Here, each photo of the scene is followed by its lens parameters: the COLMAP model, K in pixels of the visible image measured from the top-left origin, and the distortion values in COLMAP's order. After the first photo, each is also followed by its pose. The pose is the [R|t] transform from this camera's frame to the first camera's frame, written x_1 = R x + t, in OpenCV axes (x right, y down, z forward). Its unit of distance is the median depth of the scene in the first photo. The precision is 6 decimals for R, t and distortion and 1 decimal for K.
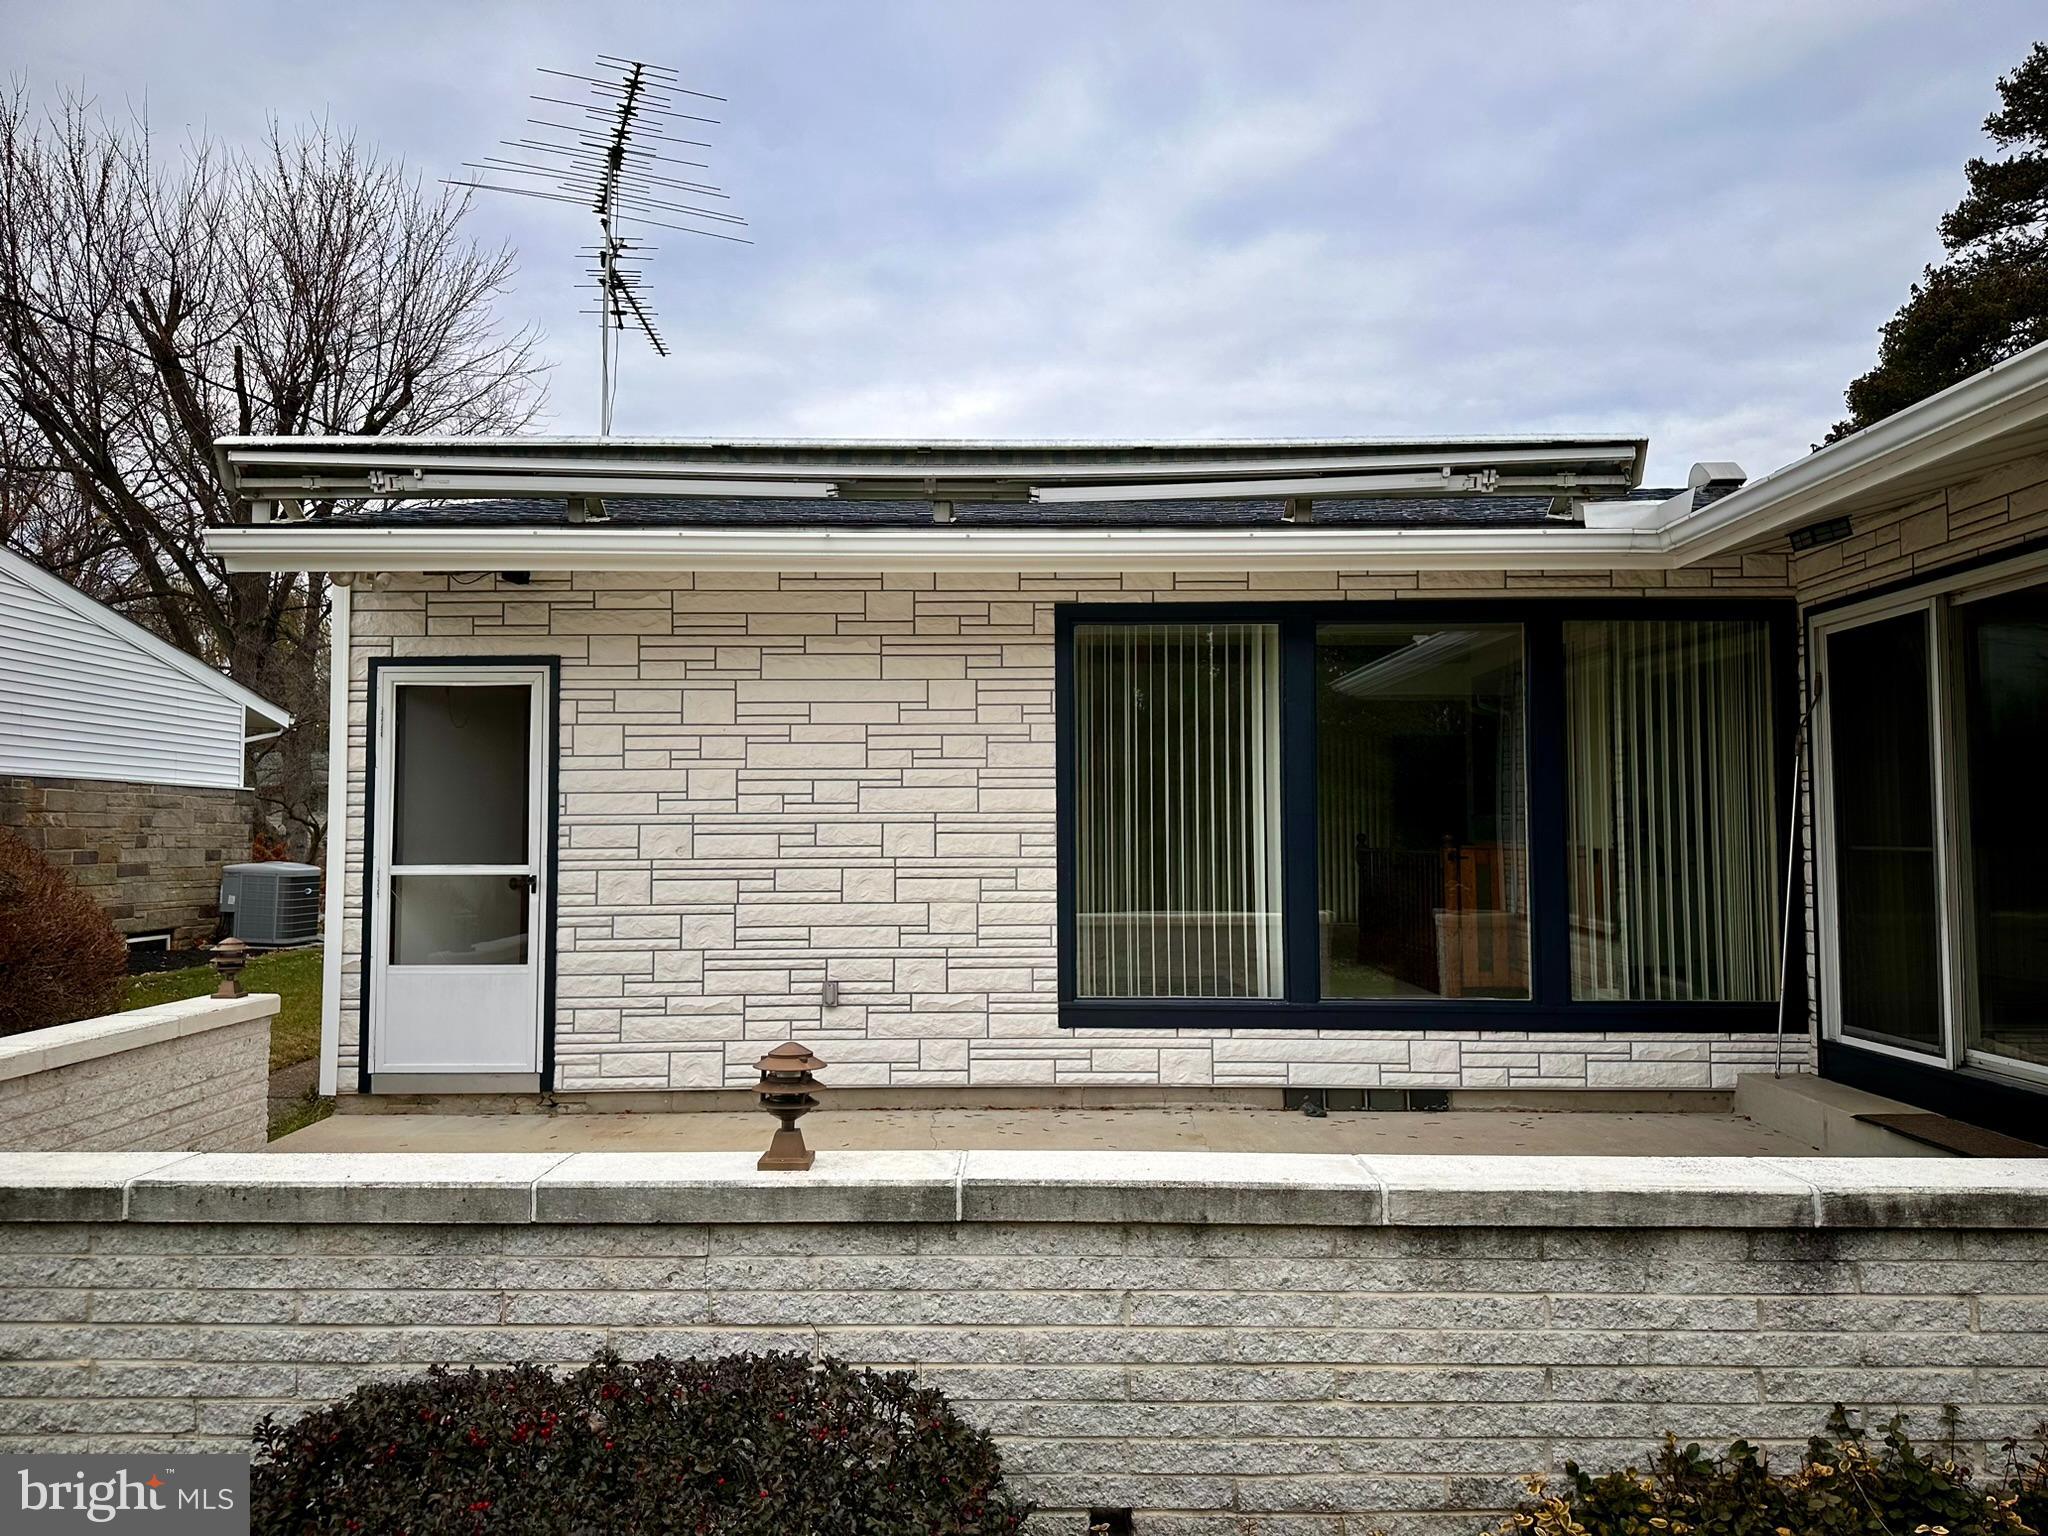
lens RADIAL K [[1435.2, 0, 1024.0], [0, 1435.2, 768.0], [0, 0, 1]] dist [0.107063, -0.133460]
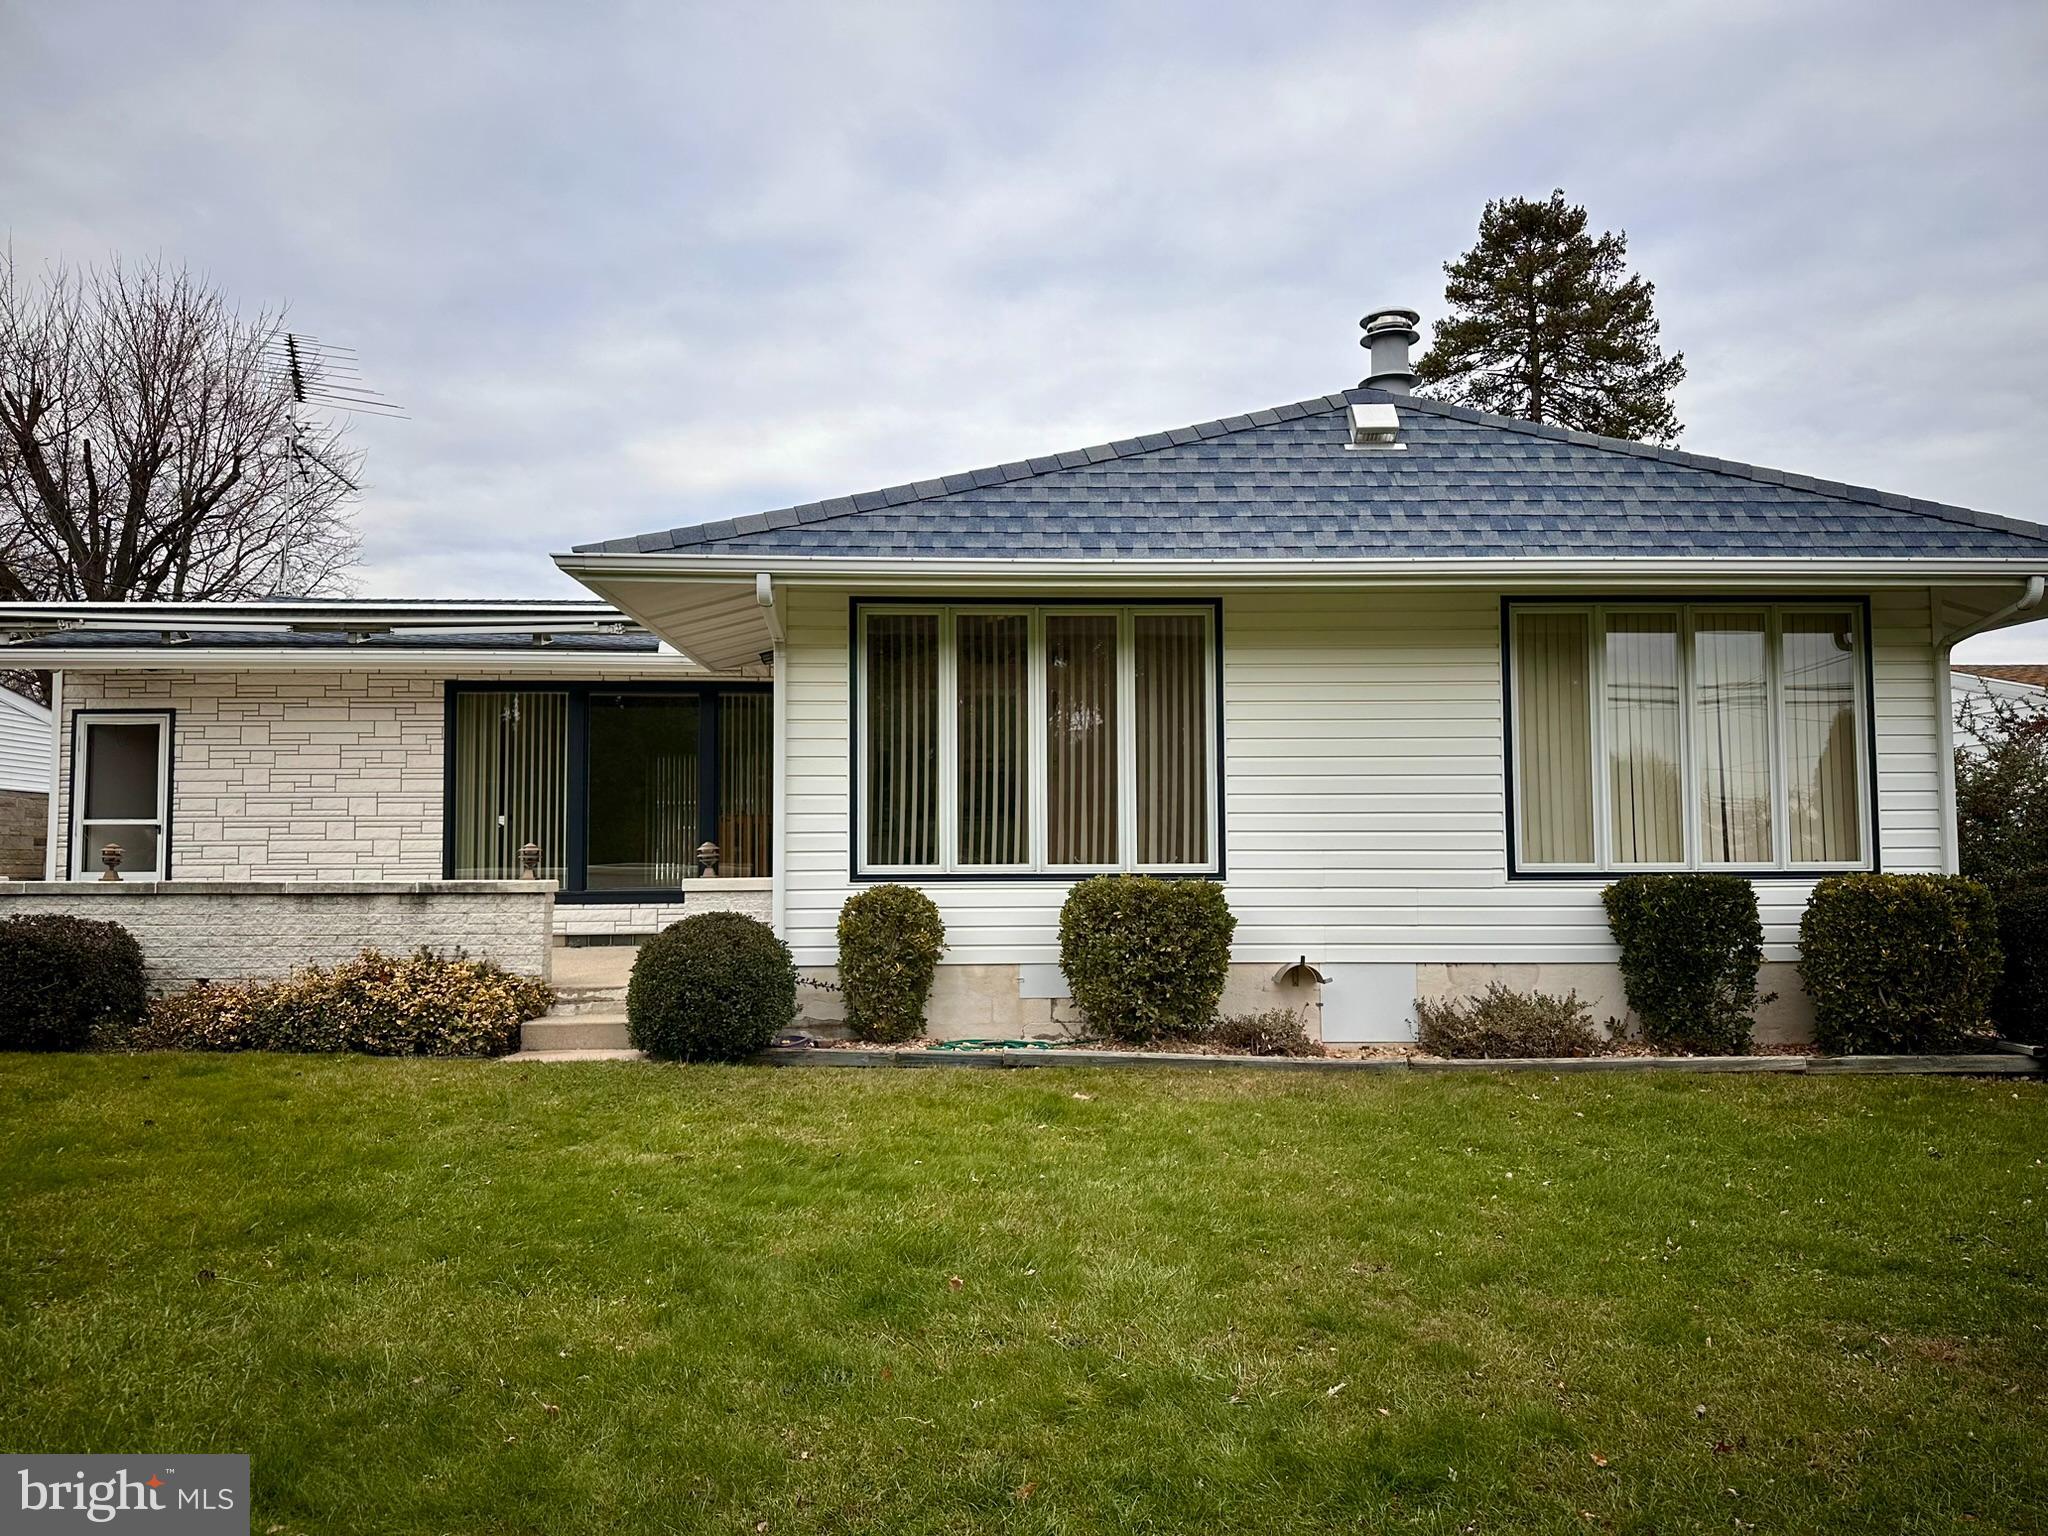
lens RADIAL K [[1479.9, 0, 1024.0], [0, 1479.9, 768.0], [0, 0, 1]] dist [0.059072, -0.065819]
pose [[0.999355, 0.000465, 0.035901, 0.711354], [0.000150, 0.999853, -0.017142, 0.033300], [-0.035904, 0.017137, 0.999208, -0.979058]]
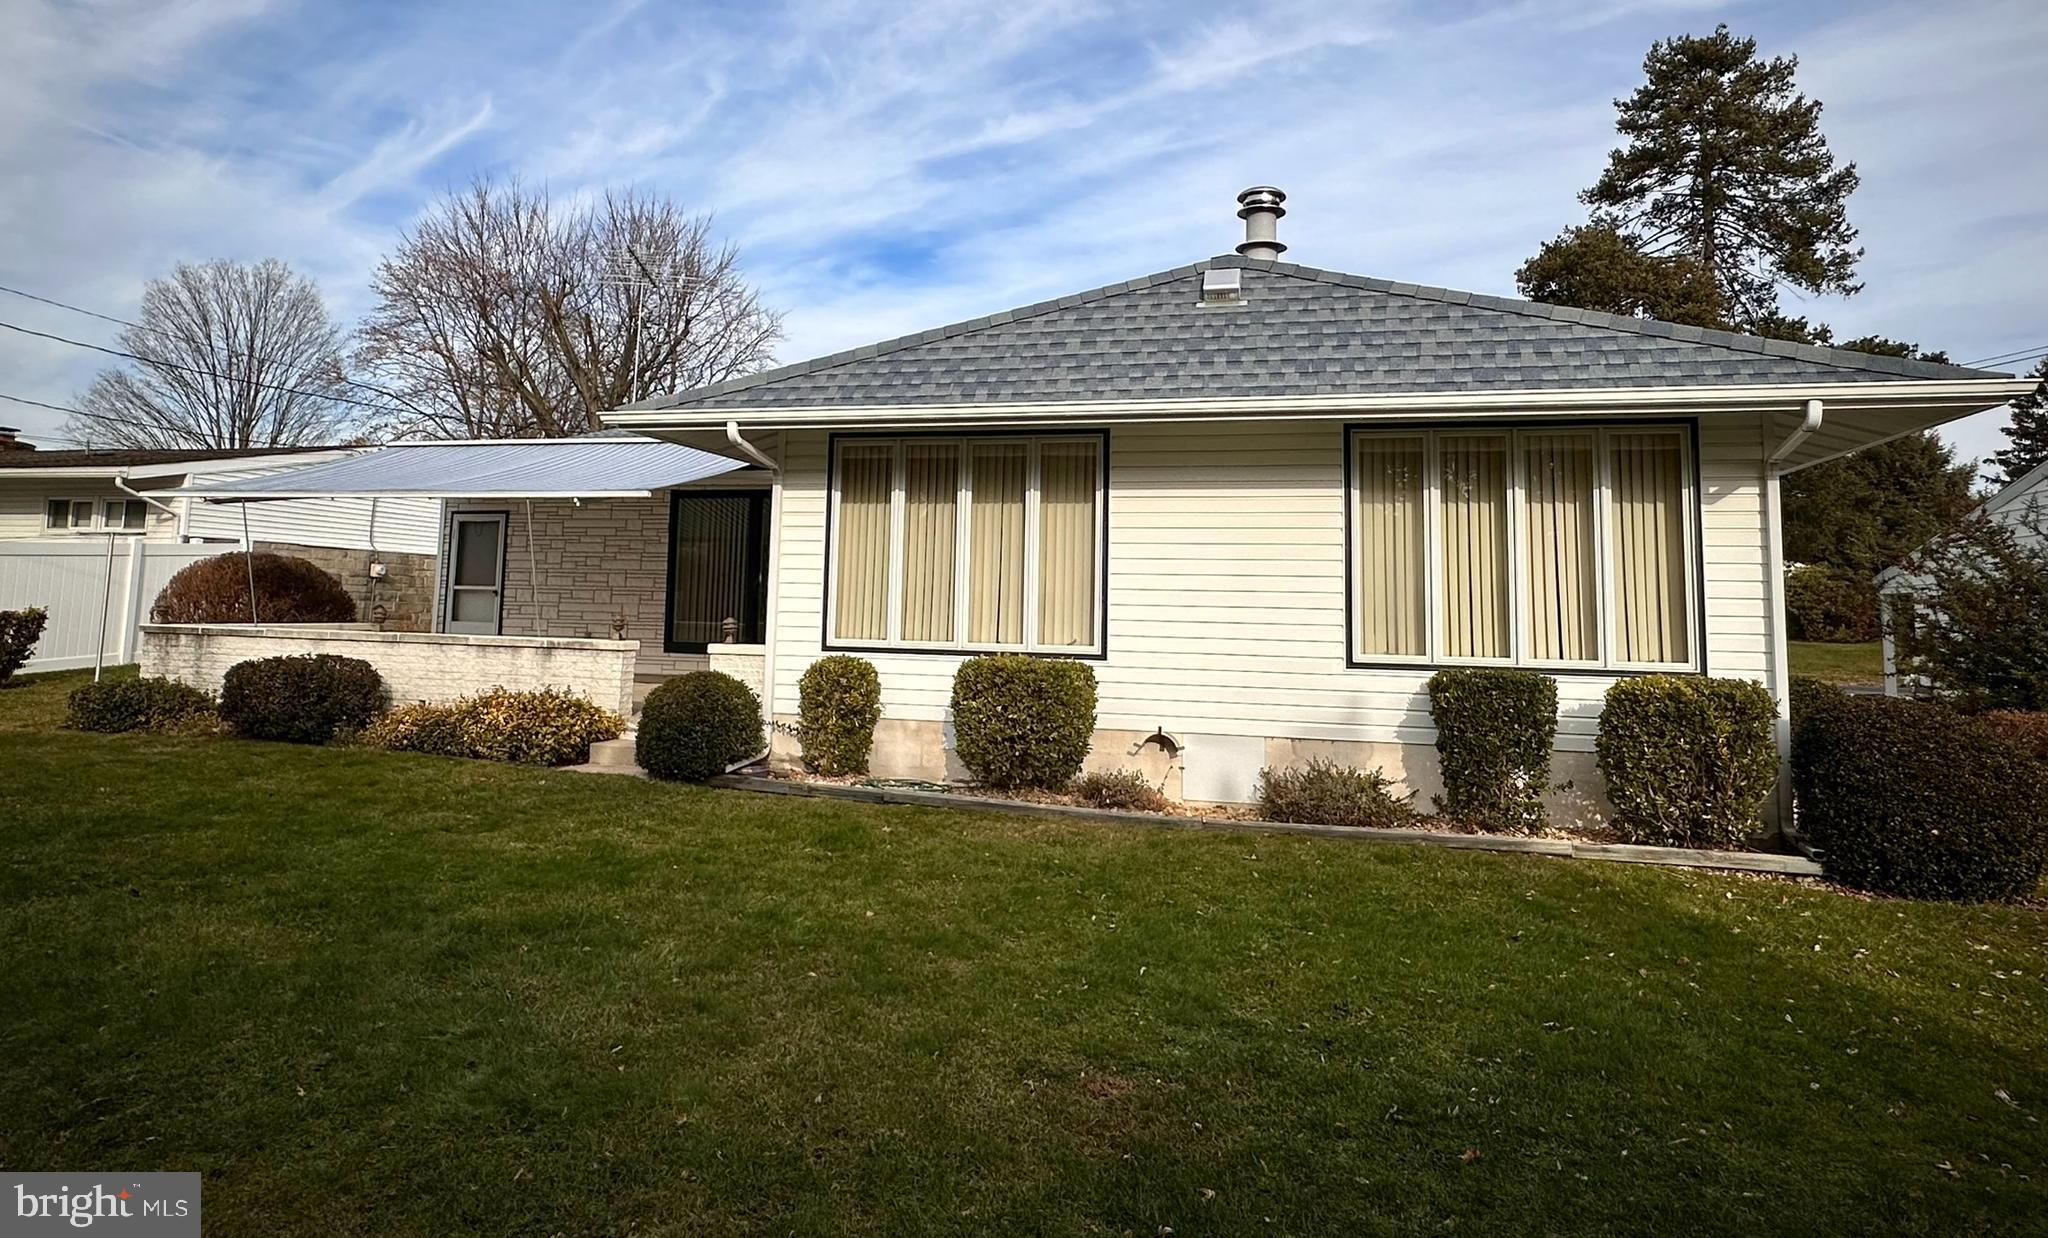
lens RADIAL K [[1240.4, 0, 1009.8], [0, 1240.4, 484.9], [0, 0, 1]] dist [-0.006068, 0.016557]
pose [[0.964081, -0.002581, -0.265595, 1.214429], [-0.013616, 0.998158, -0.059126, 0.000338], [0.265258, 0.060619, 0.962270, -1.002248]]
